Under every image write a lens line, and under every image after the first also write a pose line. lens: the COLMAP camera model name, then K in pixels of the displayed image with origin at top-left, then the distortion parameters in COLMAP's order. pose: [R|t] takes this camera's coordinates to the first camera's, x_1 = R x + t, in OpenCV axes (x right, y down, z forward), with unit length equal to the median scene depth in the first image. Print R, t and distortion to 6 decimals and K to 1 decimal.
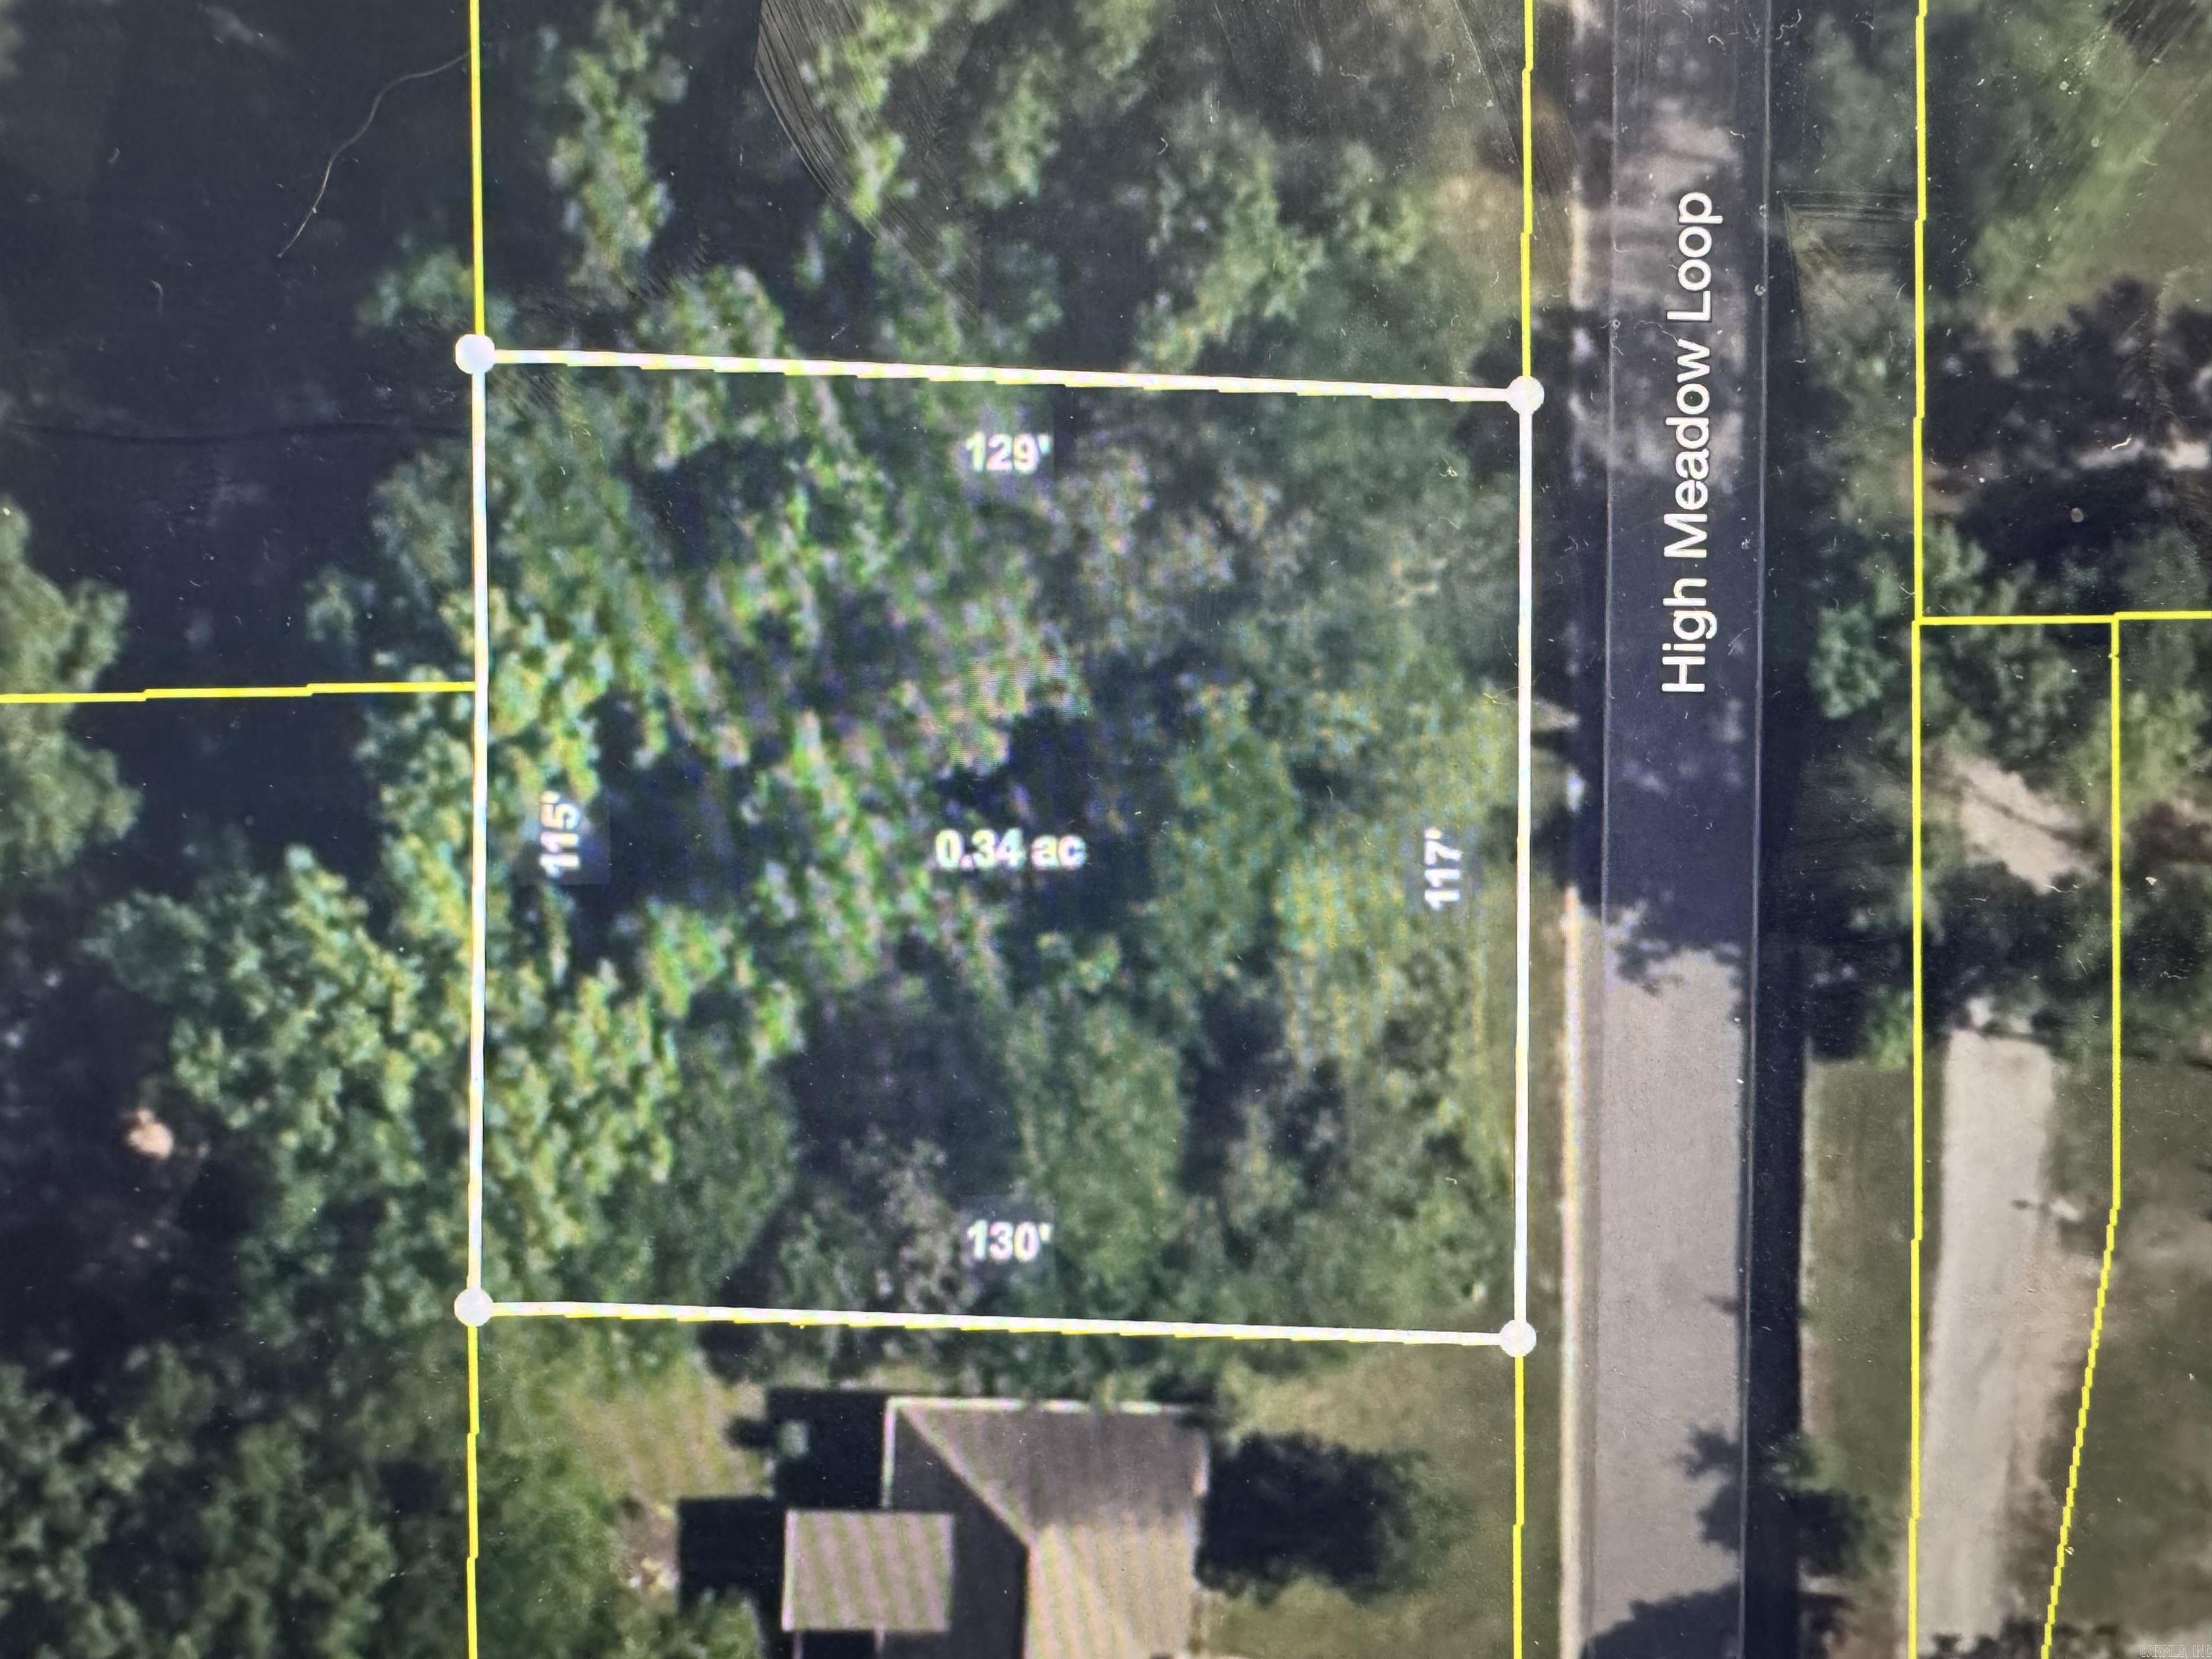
lens RADIAL K [[1550.6, 0, 1121.7], [0, 1550.6, 823.8], [0, 0, 1]] dist [0.000844, 0.000747]
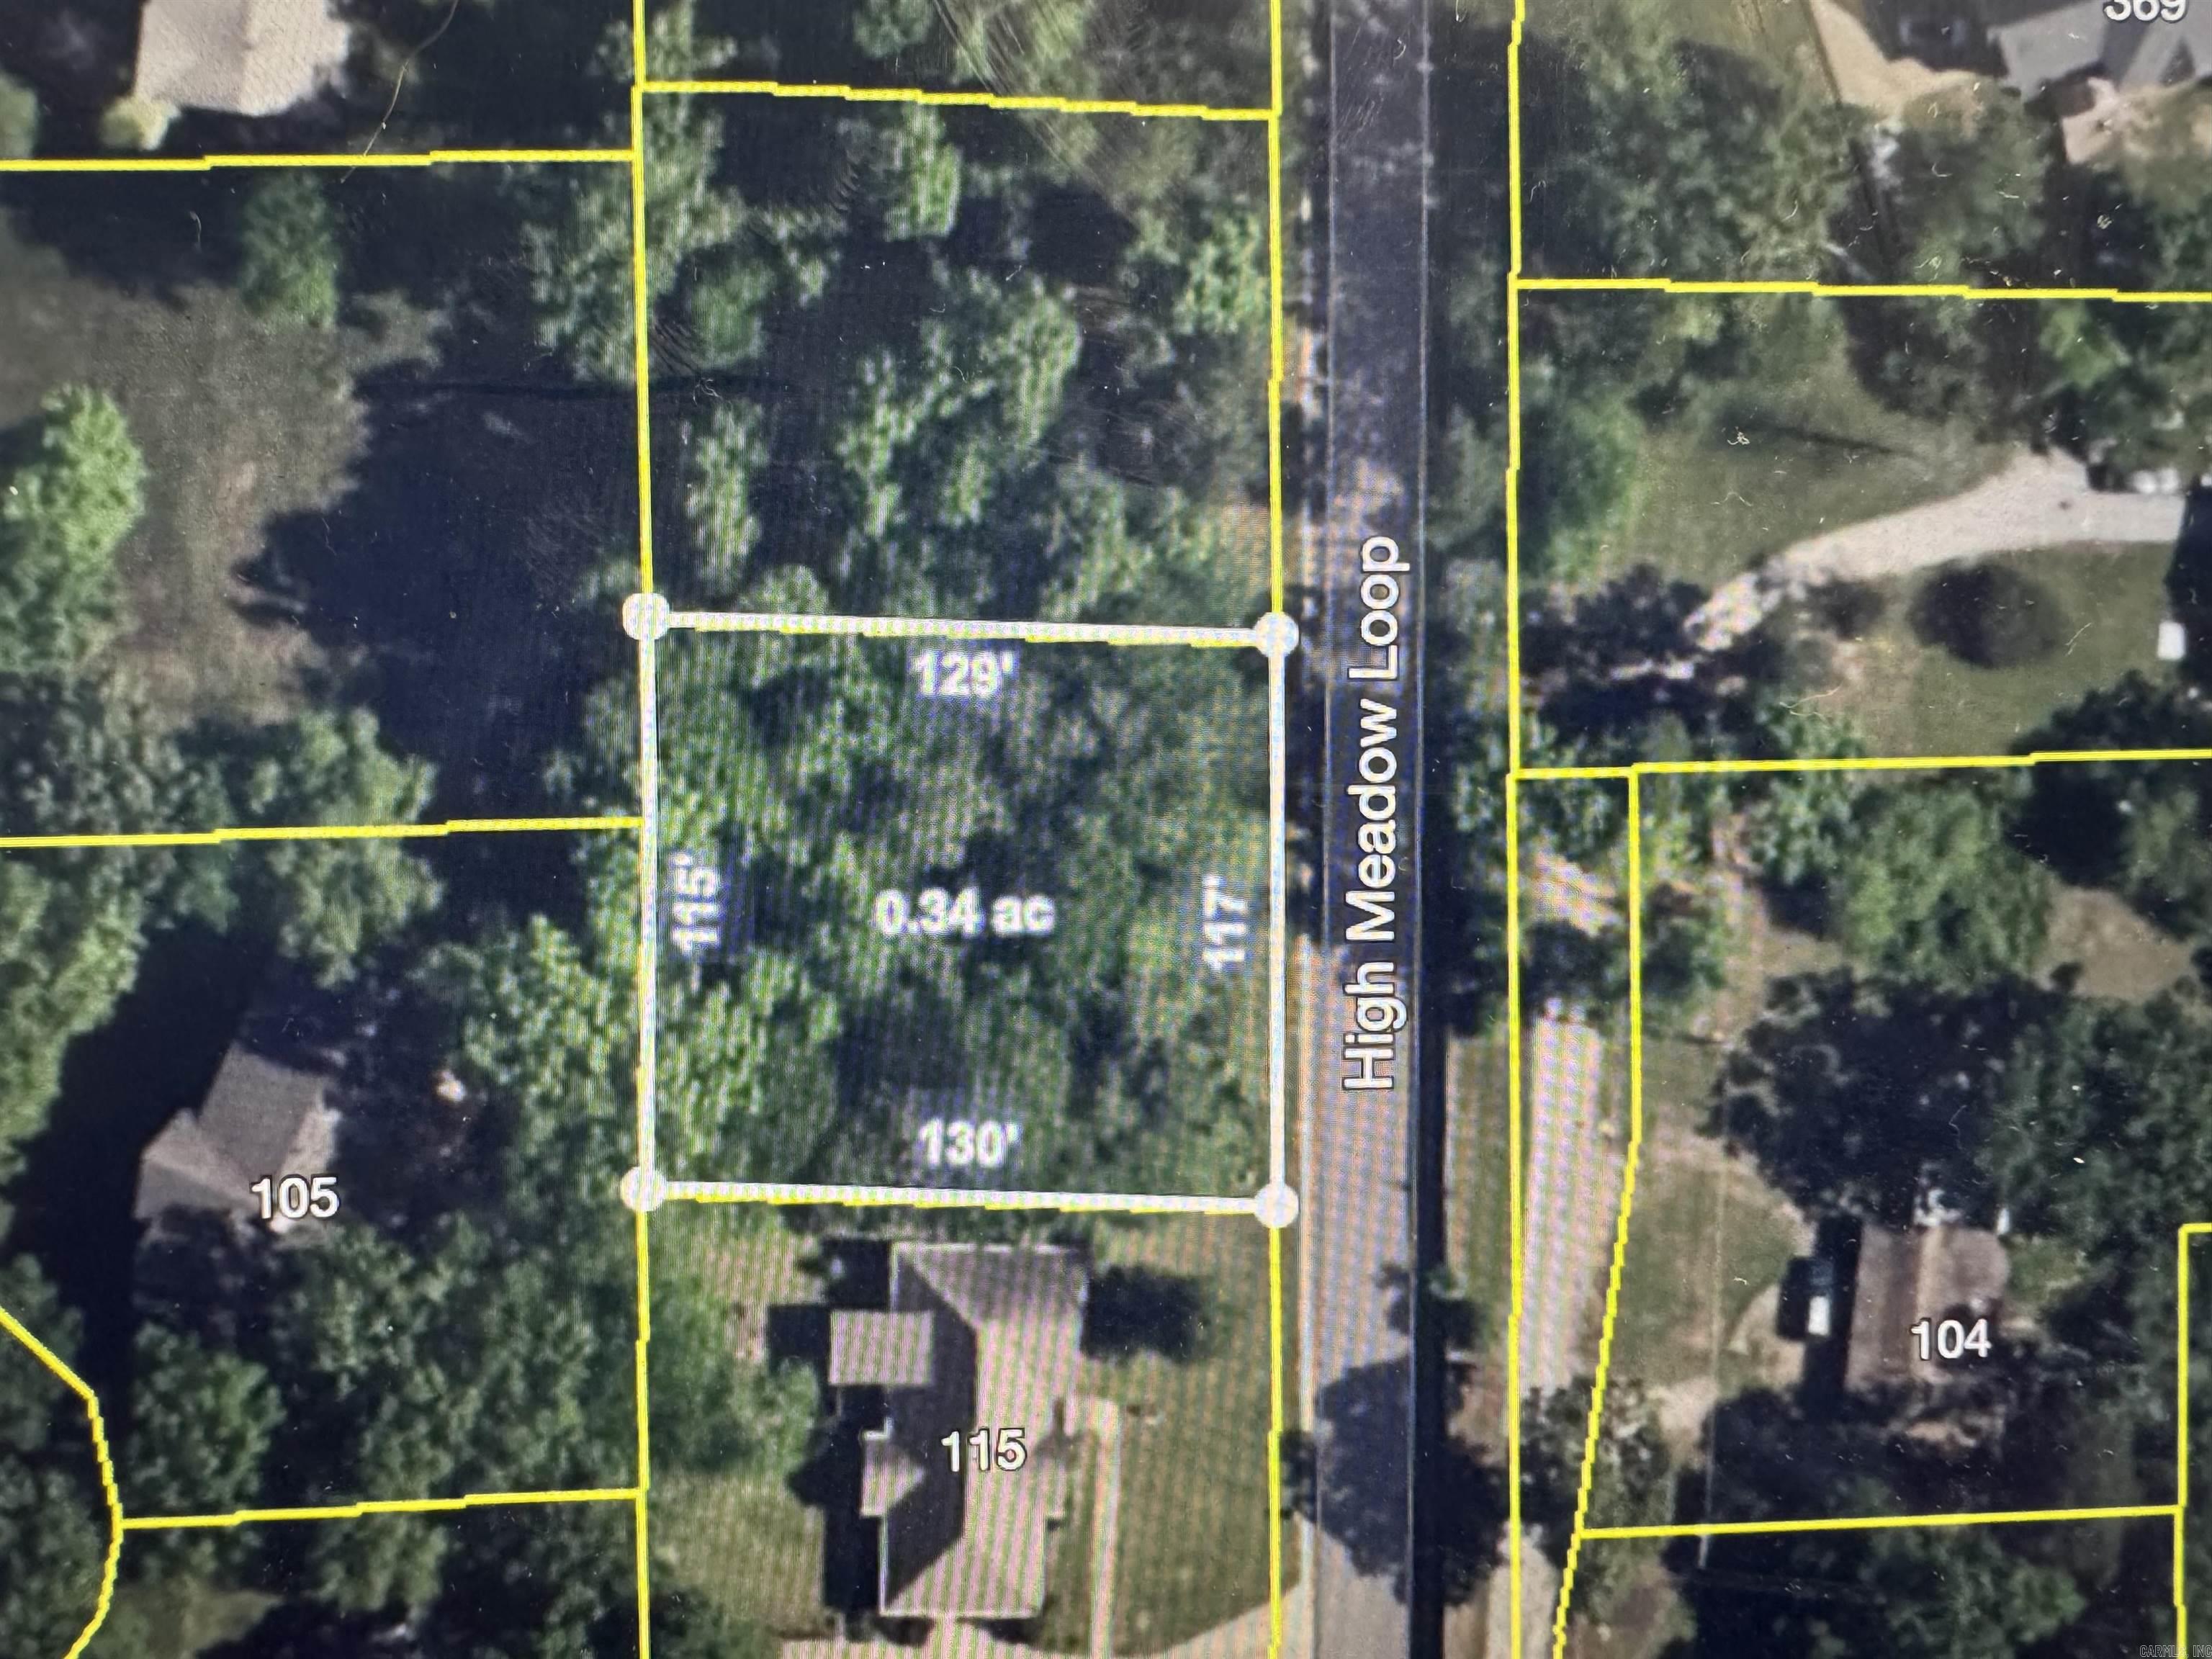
lens RADIAL K [[1550.6, 0, 1087.6], [0, 1550.6, 832.0], [0, 0, 1]] dist [0.000844, 0.000747]
pose [[0.999980, -0.004289, 0.004722, 0.051717], [0.004242, 0.999943, 0.009831, -0.086650], [-0.004764, -0.009811, 0.999941, -0.661222]]
